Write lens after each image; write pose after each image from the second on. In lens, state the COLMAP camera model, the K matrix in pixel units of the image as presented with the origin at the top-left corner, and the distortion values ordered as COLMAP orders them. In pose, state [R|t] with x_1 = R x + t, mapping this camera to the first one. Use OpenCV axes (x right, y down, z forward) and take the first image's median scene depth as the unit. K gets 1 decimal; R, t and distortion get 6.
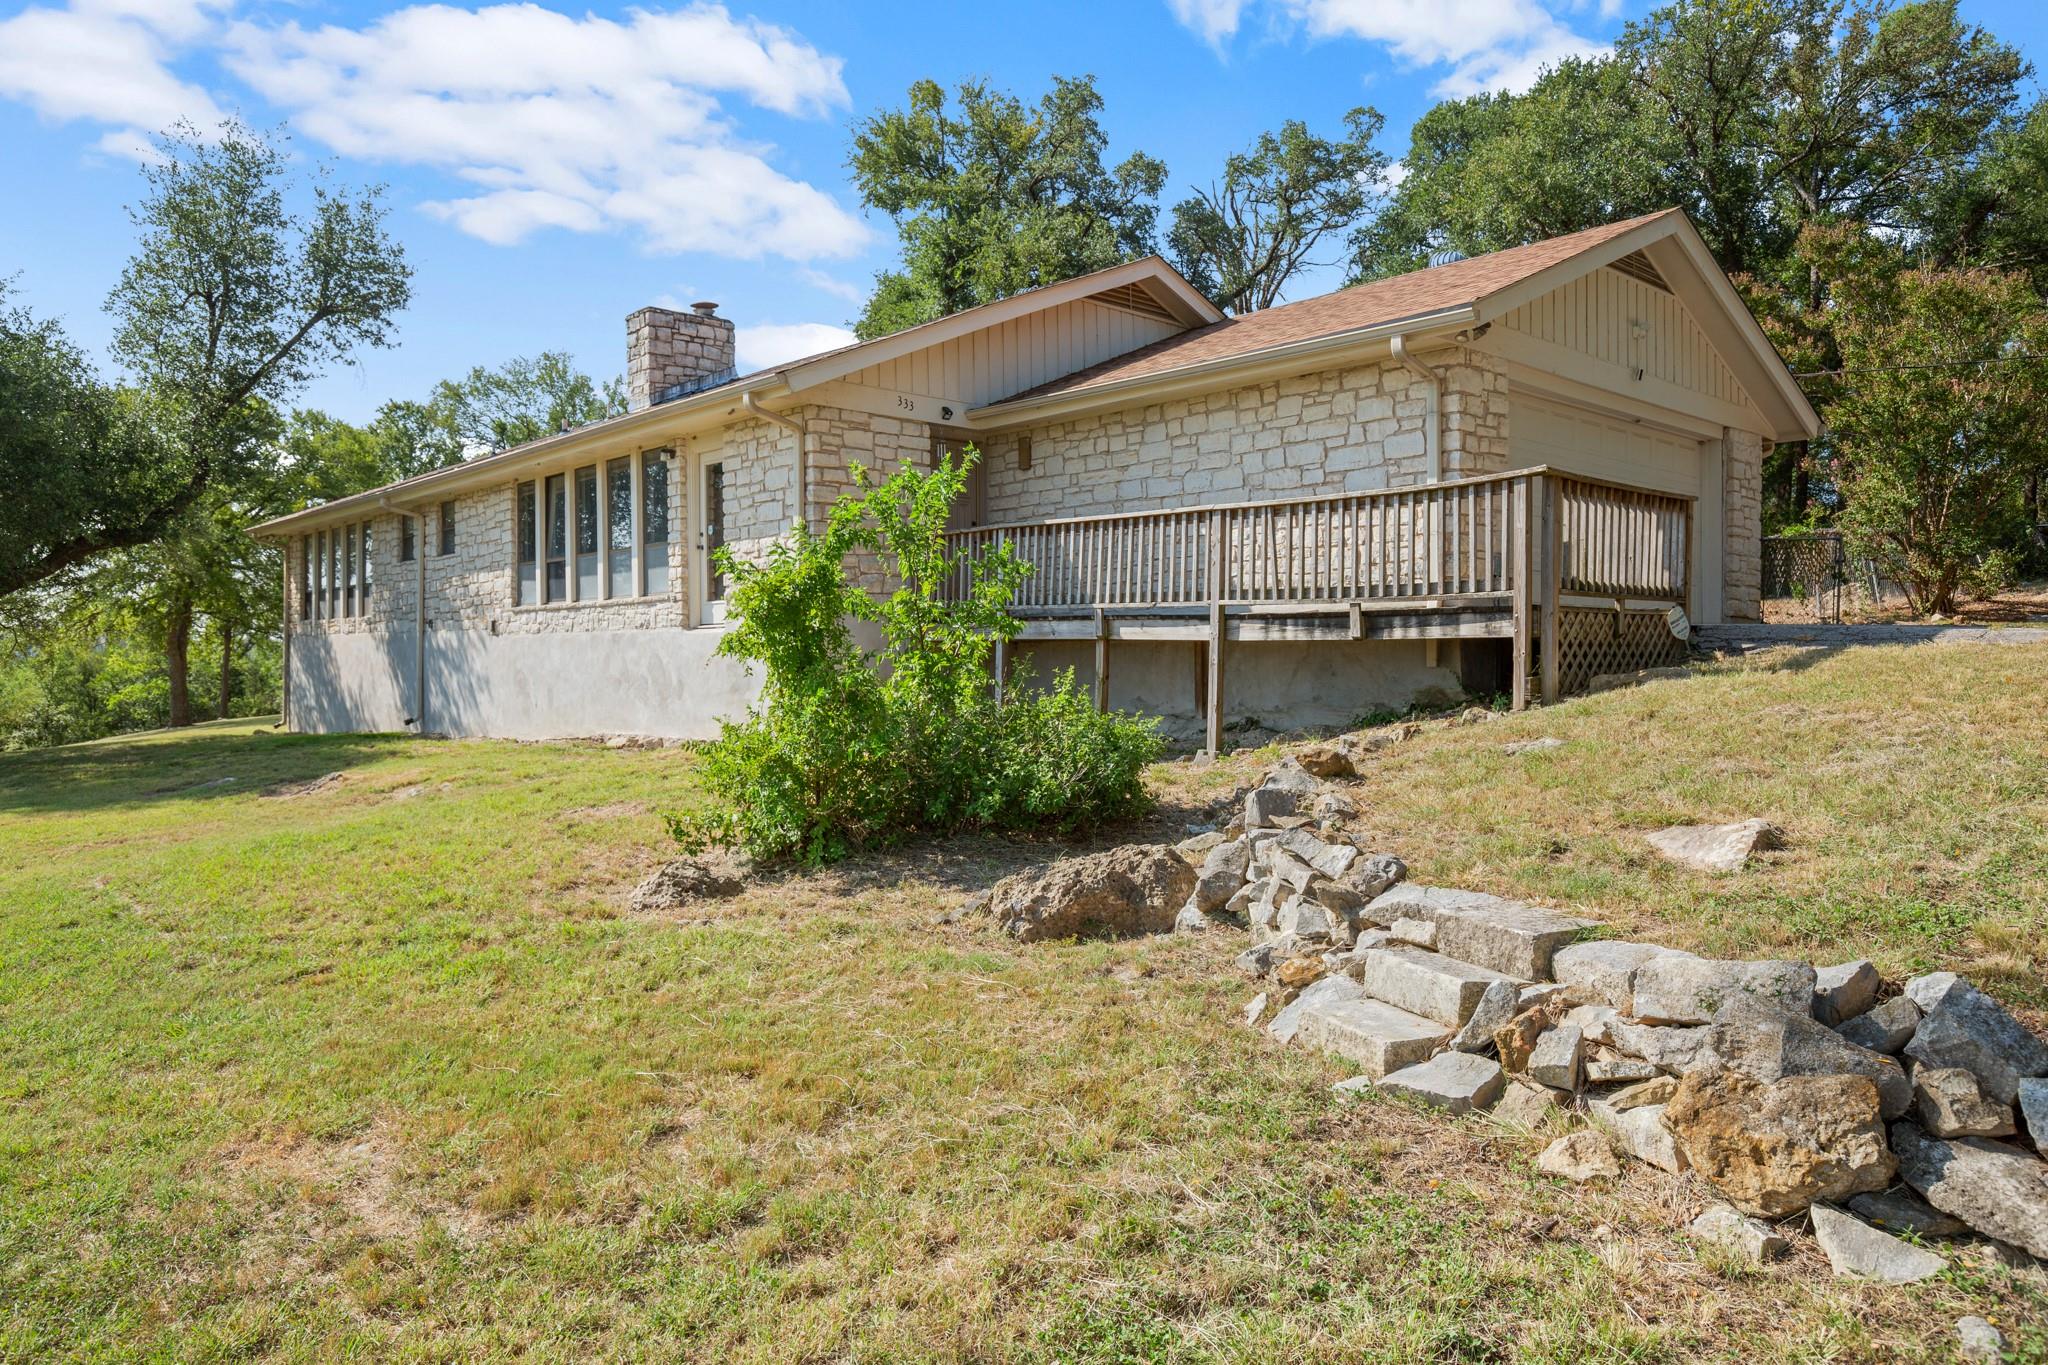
lens RADIAL K [[1366.6, 0, 1034.7], [0, 1366.6, 619.2], [0, 0, 1]] dist [0.003169, 0.002278]
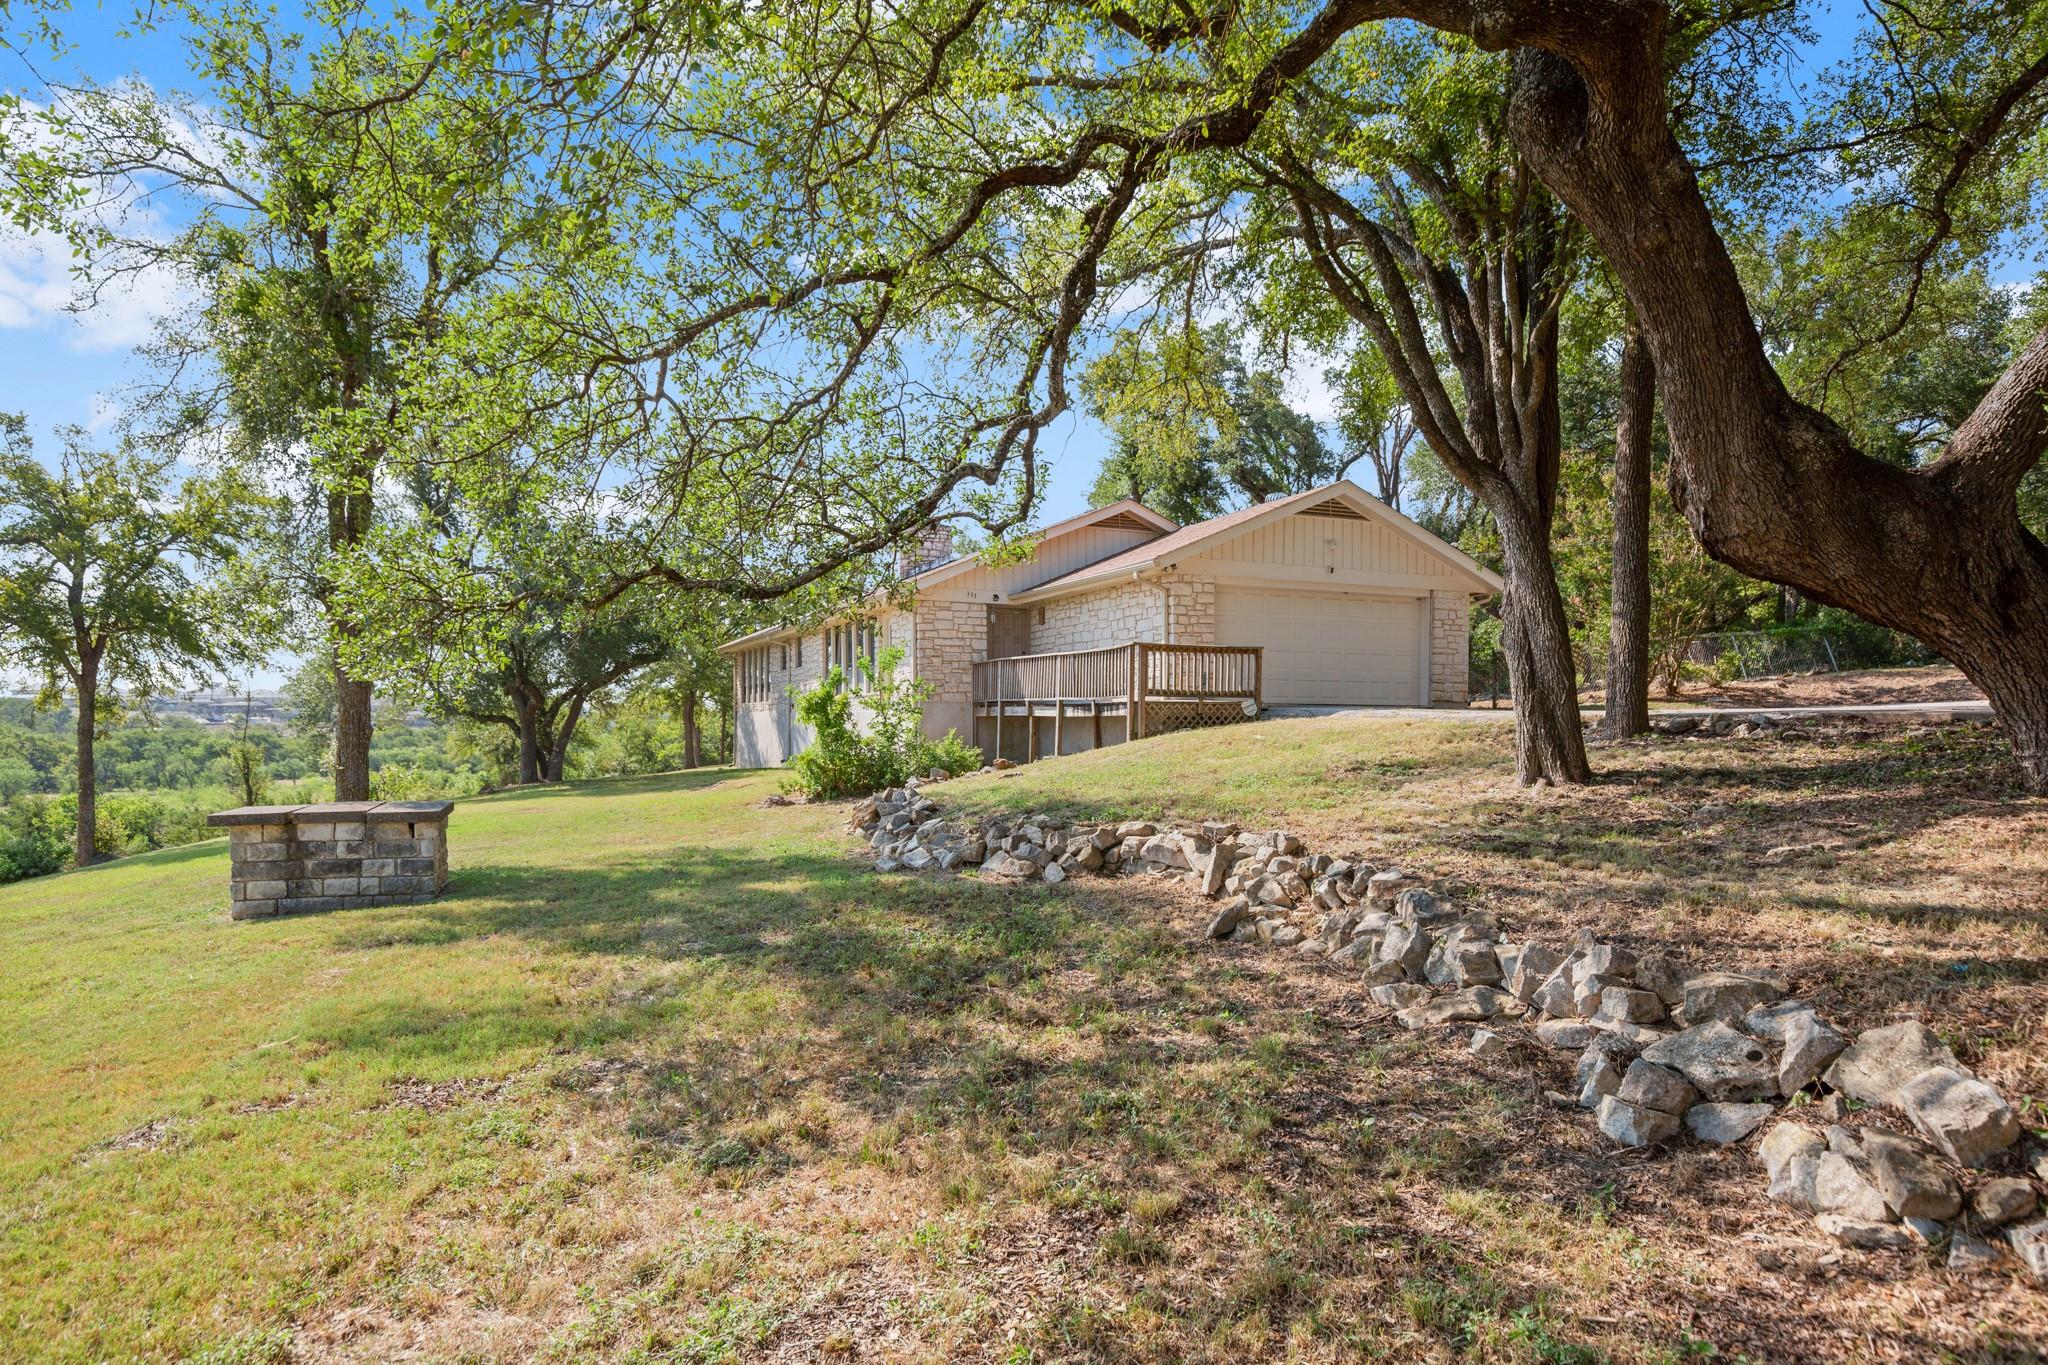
lens RADIAL K [[1246.7, 0, 1025.8], [0, 1246.7, 687.0], [0, 0, 1]] dist [-0.006138, -0.002233]
pose [[0.949059, -0.010253, -0.314931, 0.524712], [0.009305, 0.999947, -0.004514, -0.016400], [0.314961, 0.001354, 0.949104, -0.651088]]
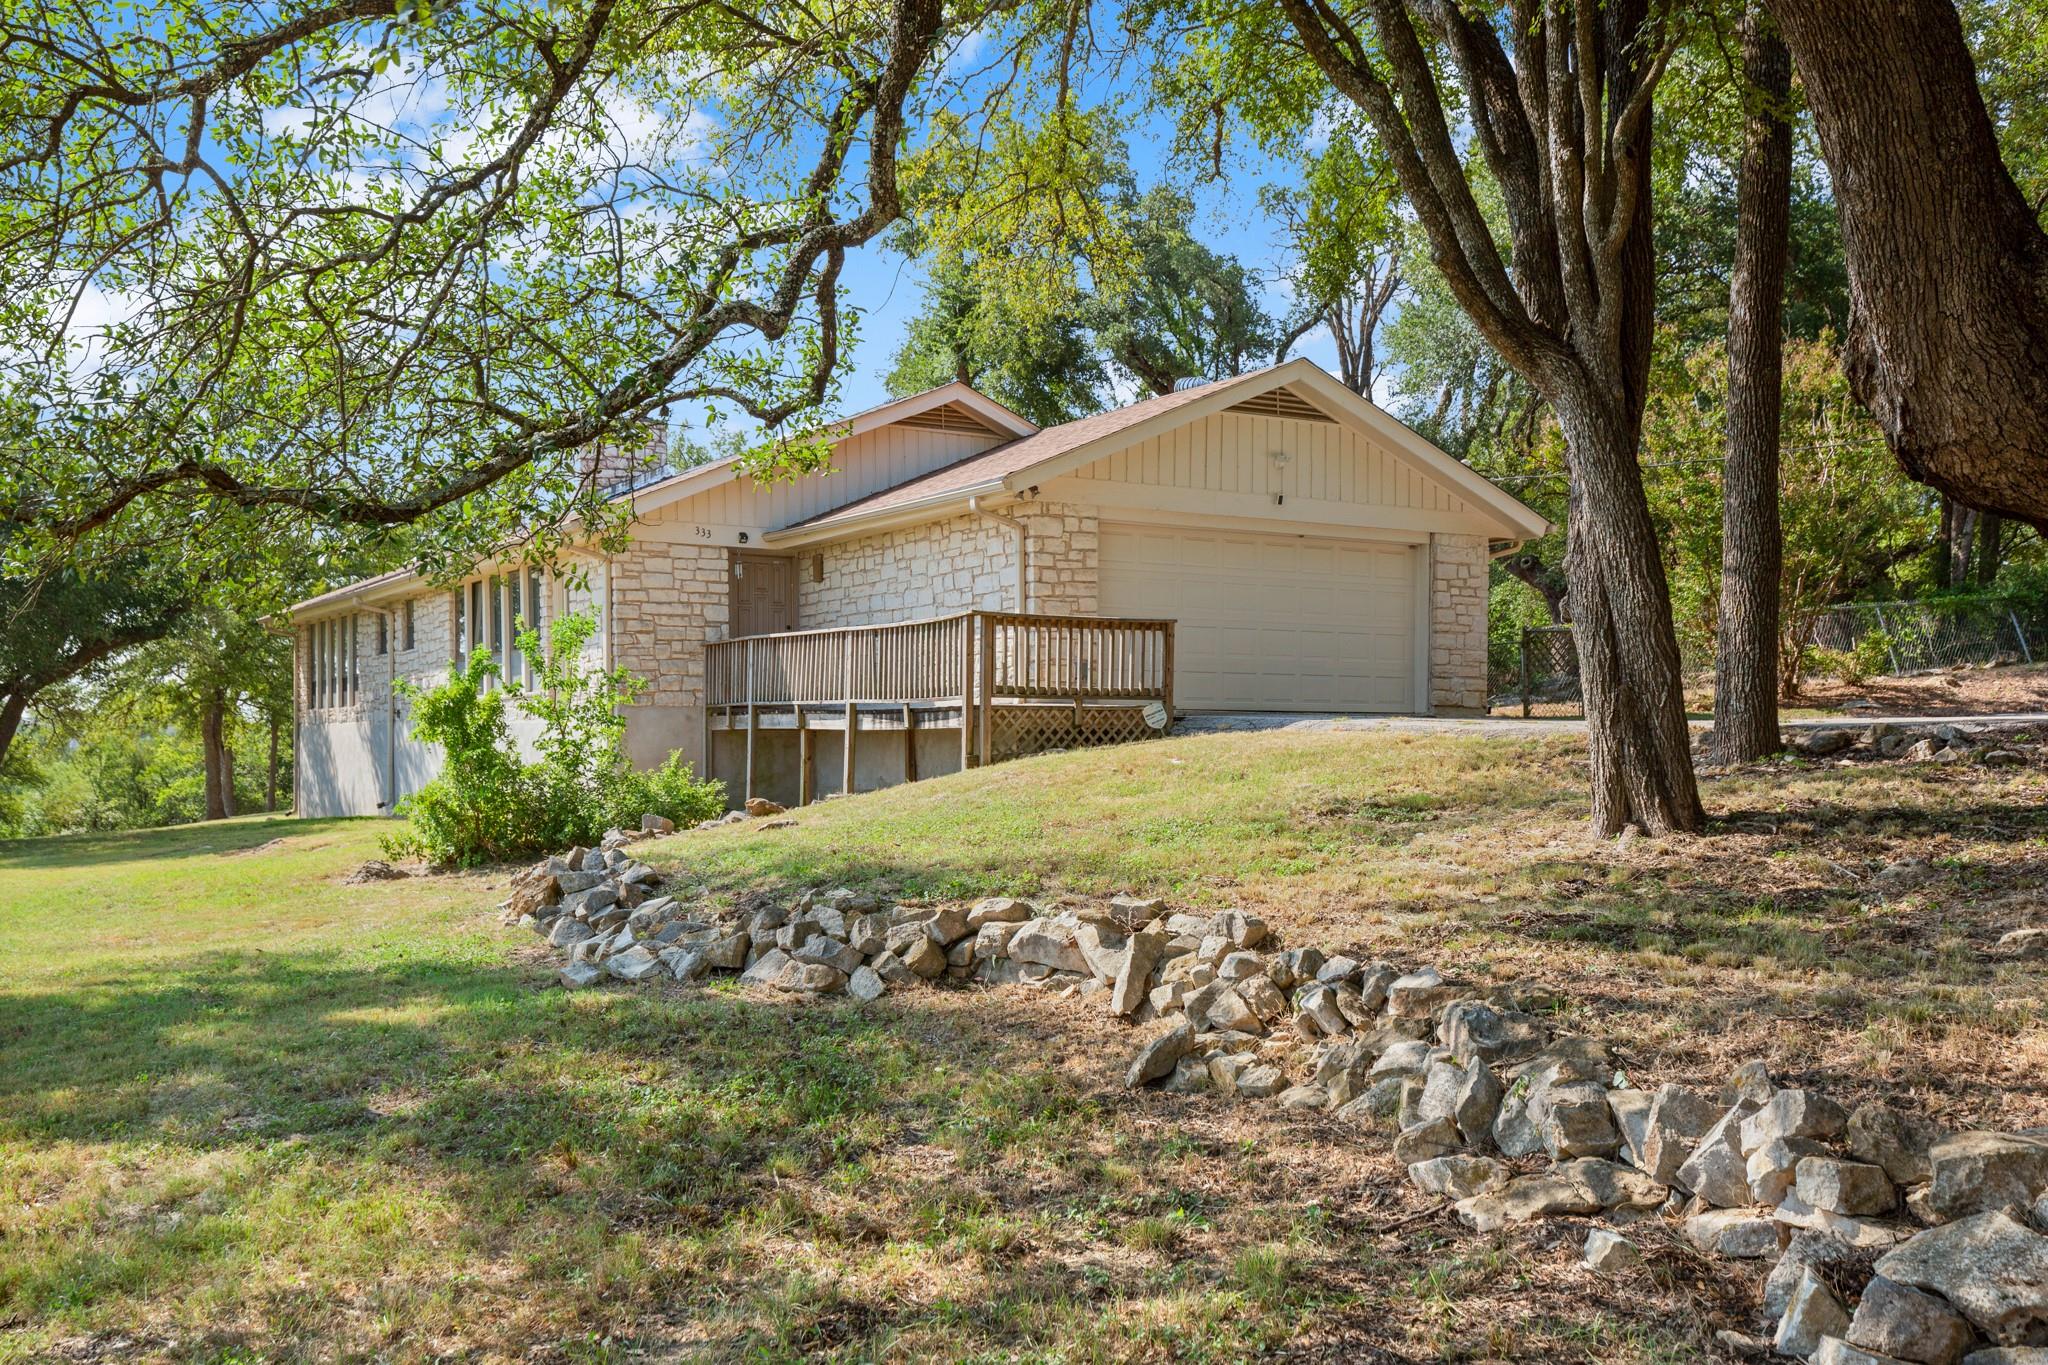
lens RADIAL K [[1976.9, 0, 1023.7], [0, 1976.9, 696.8], [0, 0, 1]] dist [0.046945, 0.000000]
pose [[0.980838, -0.006637, -0.194711, 0.504971], [0.007210, 0.999972, 0.002232, -0.014439], [0.194690, -0.003593, 0.980858, -0.636242]]
